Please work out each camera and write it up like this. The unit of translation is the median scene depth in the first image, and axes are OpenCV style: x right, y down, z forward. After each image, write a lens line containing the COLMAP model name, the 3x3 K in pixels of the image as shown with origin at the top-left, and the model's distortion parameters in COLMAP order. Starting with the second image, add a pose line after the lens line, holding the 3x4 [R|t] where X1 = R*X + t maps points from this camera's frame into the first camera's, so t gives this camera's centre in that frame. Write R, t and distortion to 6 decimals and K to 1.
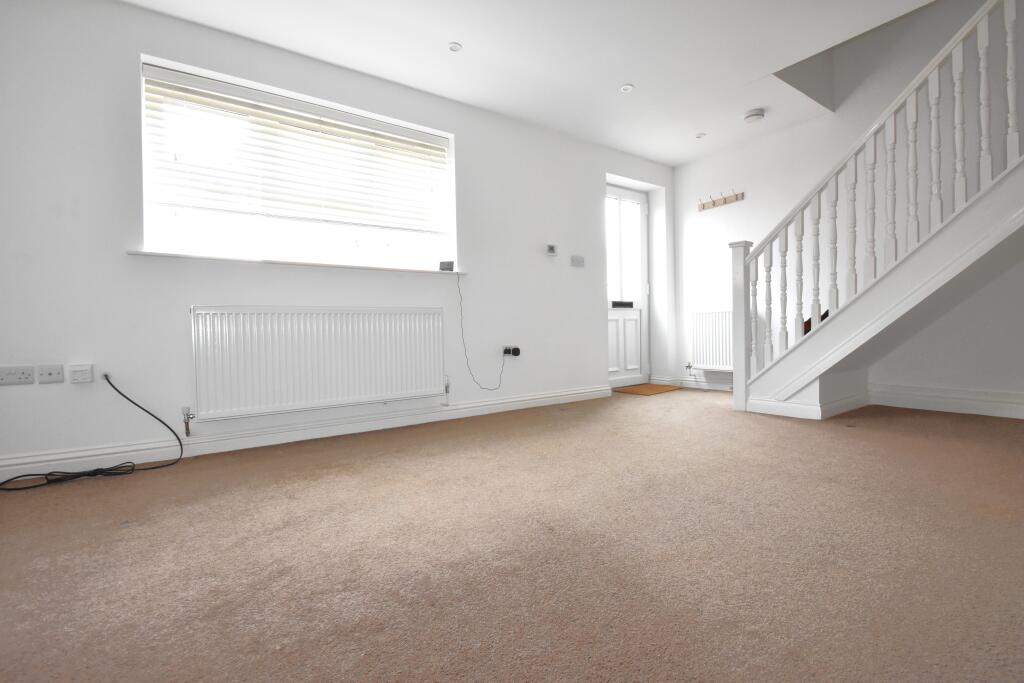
lens RADIAL K [[452.6, 0, 512.0], [0, 452.6, 341.5], [0, 0, 1]] dist [0.001797, -0.011879]
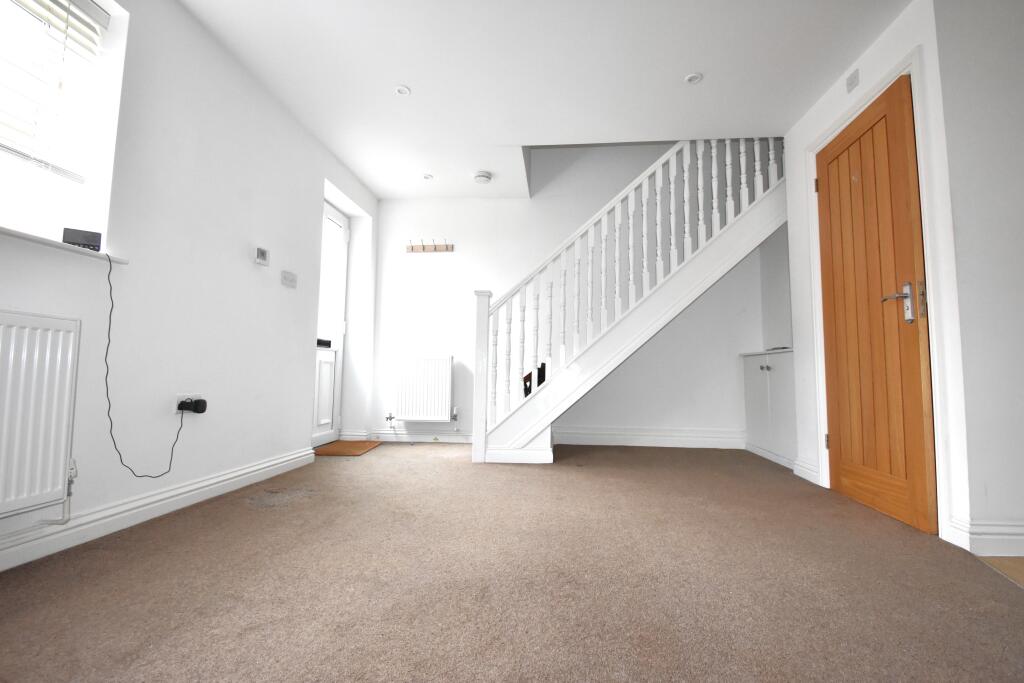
lens RADIAL K [[452.6, 0, 512.0], [0, 452.6, 341.5], [0, 0, 1]] dist [0.001797, -0.011879]
pose [[0.630703, 0.087711, 0.771052, -0.178984], [-0.008674, 0.994327, -0.106014, -0.002381], [-0.775976, 0.060175, 0.627886, 0.261303]]
